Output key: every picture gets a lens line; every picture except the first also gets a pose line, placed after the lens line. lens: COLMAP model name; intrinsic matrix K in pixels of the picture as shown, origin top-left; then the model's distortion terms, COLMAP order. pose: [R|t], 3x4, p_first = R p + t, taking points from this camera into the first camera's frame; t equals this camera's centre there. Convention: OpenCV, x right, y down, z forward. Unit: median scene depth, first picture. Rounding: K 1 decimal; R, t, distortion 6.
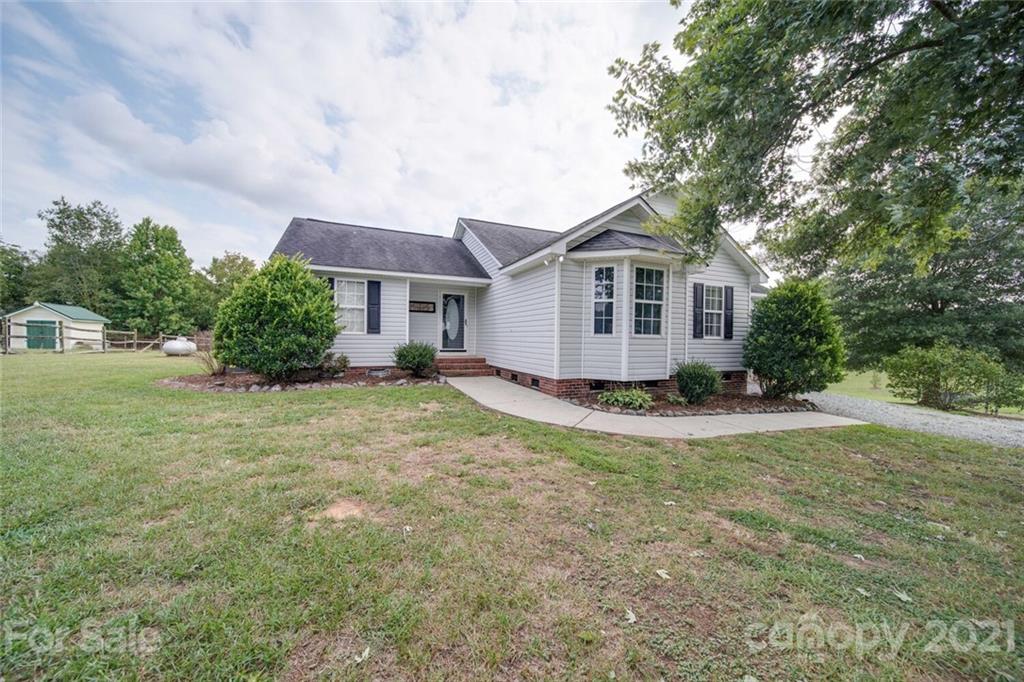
lens RADIAL K [[358.7, 0, 517.1], [0, 358.7, 340.1], [0, 0, 1]] dist [-0.001959, -0.000902]
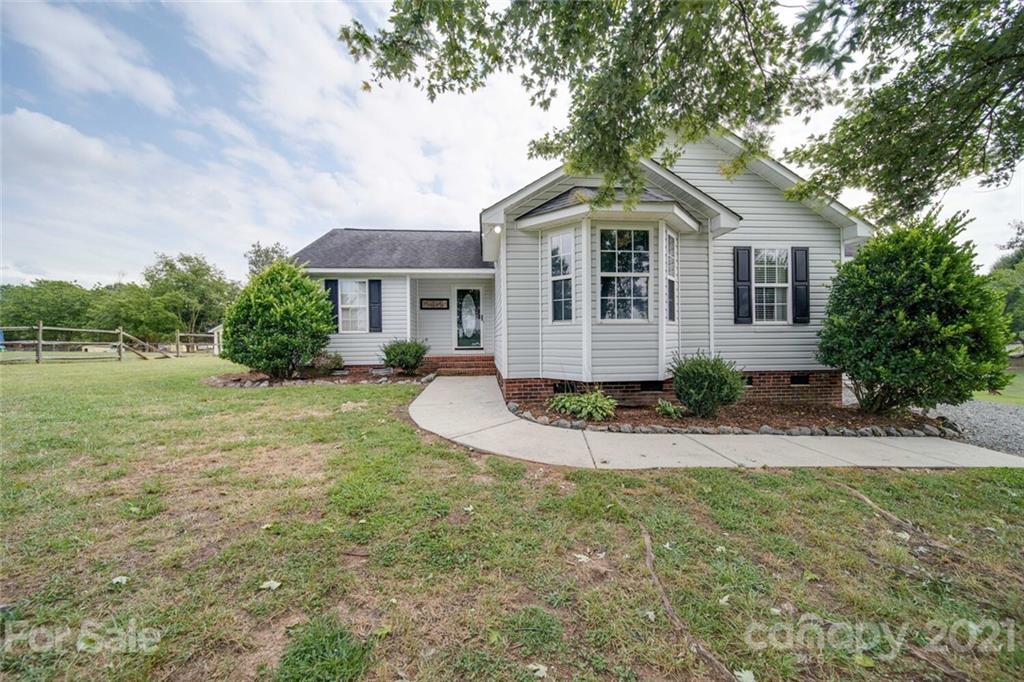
lens RADIAL K [[358.7, 0, 515.7], [0, 358.7, 341.2], [0, 0, 1]] dist [-0.001959, -0.000902]
pose [[0.945477, -0.023238, -0.324859, 0.303856], [0.022464, 0.999729, -0.006134, 0.022840], [0.324913, -0.001498, 0.945743, 0.178462]]
